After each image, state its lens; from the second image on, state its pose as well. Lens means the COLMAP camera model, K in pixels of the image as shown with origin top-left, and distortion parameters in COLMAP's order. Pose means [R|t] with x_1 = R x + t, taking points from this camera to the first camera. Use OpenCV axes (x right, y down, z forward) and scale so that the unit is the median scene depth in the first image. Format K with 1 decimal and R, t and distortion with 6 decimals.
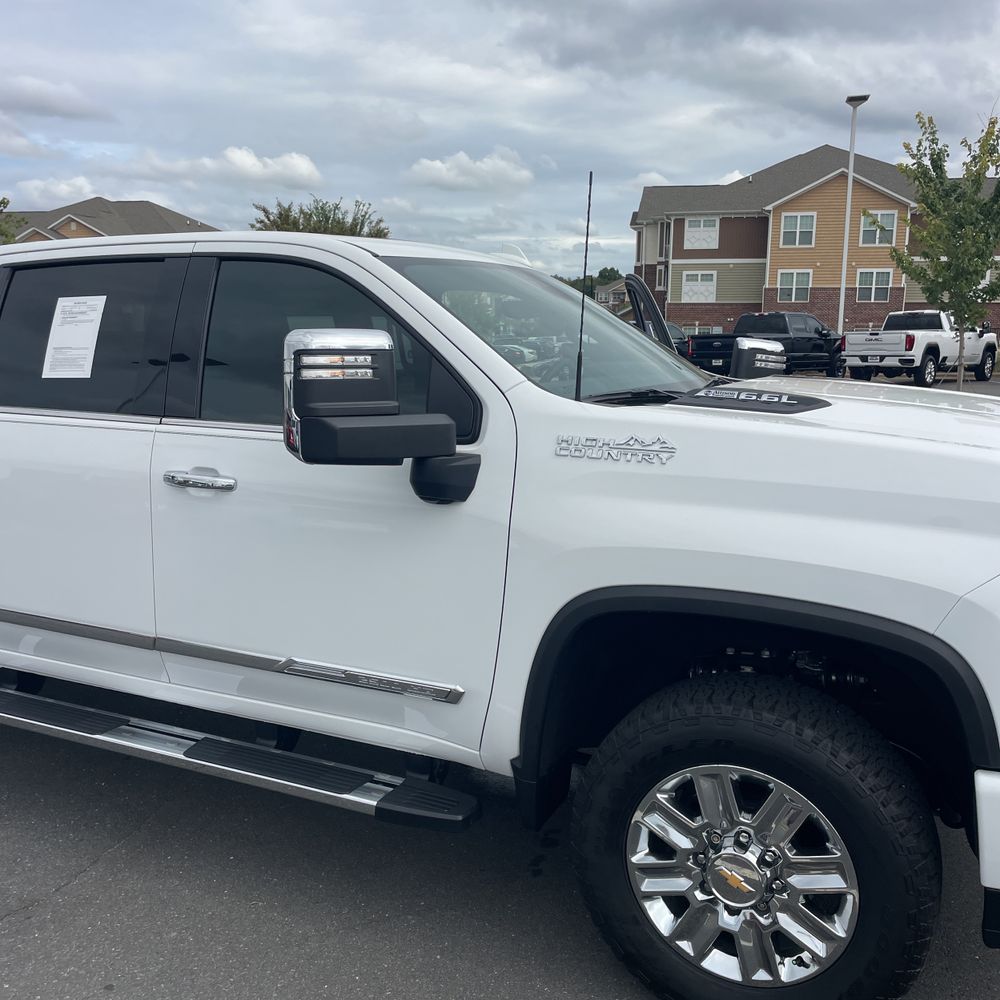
lens RADIAL K [[1011.9, 0, 492.7], [0, 1011.9, 490.9], [0, 0, 1]] dist [0.040930, 0.000000]
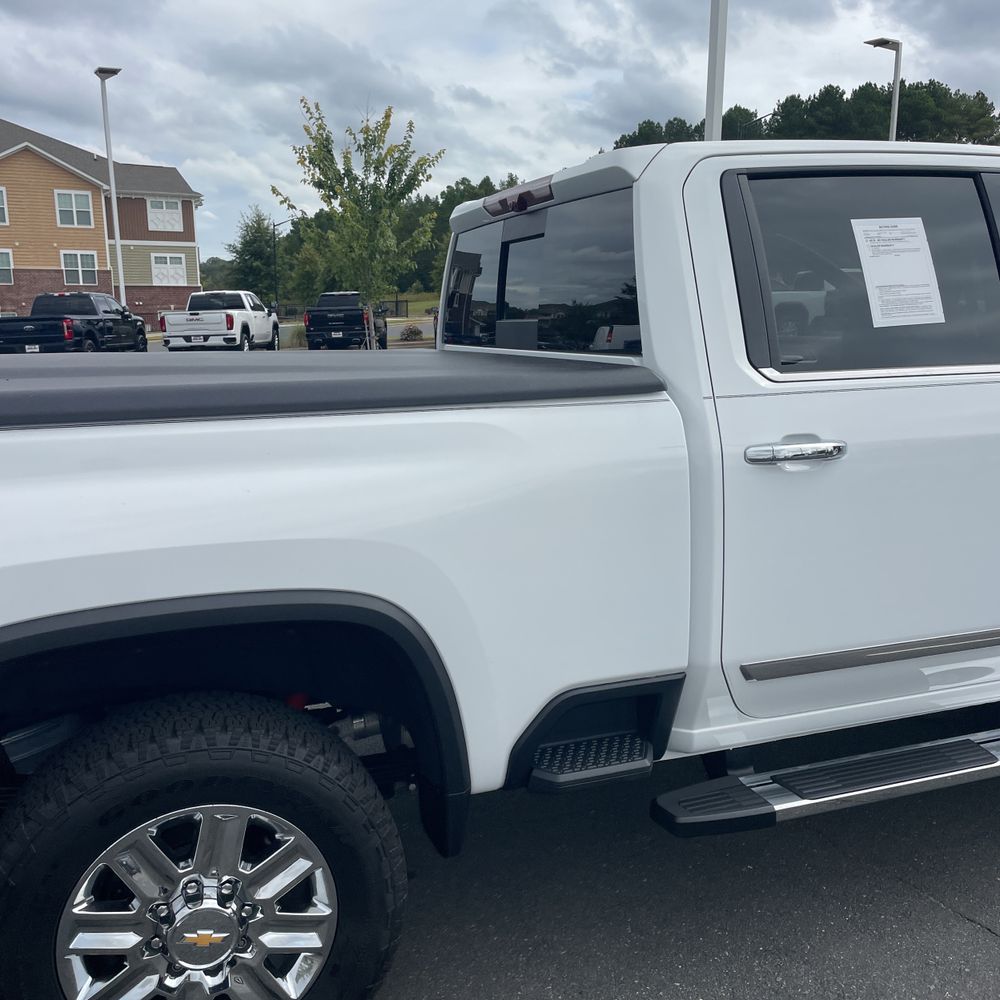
lens RADIAL K [[1011.9, 0, 483.3], [0, 1011.9, 500.7], [0, 0, 1]] dist [0.040930, 0.000000]
pose [[0.701425, -0.150766, 0.696615, -1.192681], [0.135271, 0.987767, 0.077575, -0.083738], [-0.699789, 0.039819, 0.713239, 0.687835]]
